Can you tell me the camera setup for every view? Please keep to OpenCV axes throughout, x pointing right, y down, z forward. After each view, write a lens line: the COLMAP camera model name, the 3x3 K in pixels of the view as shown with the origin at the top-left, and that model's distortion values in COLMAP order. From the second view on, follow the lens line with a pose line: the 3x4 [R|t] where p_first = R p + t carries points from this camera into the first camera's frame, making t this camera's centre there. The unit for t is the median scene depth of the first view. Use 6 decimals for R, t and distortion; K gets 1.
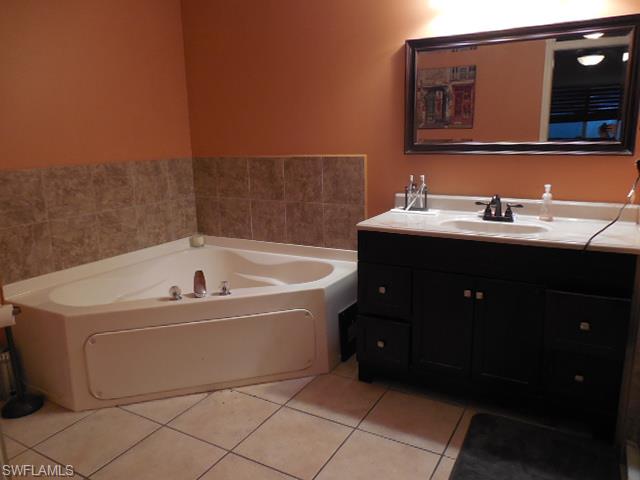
lens RADIAL K [[478.8, 0, 320.0], [0, 478.8, 240.0], [0, 0, 1]] dist [0.066018, 0.000051]
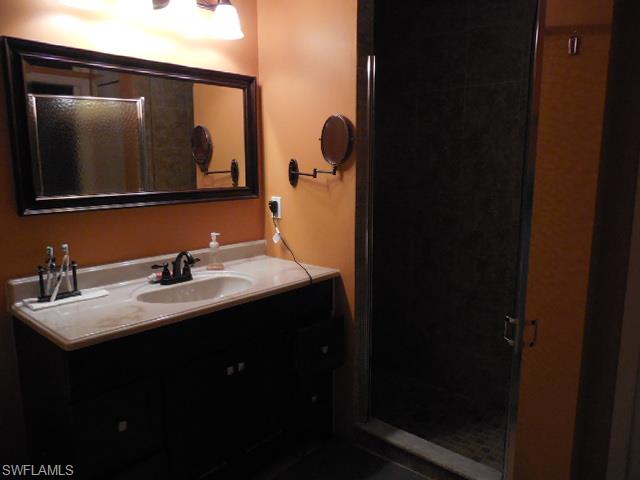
lens RADIAL K [[478.8, 0, 320.0], [0, 478.8, 240.0], [0, 0, 1]] dist [0.066018, 0.000051]
pose [[0.215892, -0.145800, 0.965470, -0.386661], [0.211232, 0.972348, 0.099604, -0.141637], [-0.953295, 0.182435, 0.240720, 0.540516]]
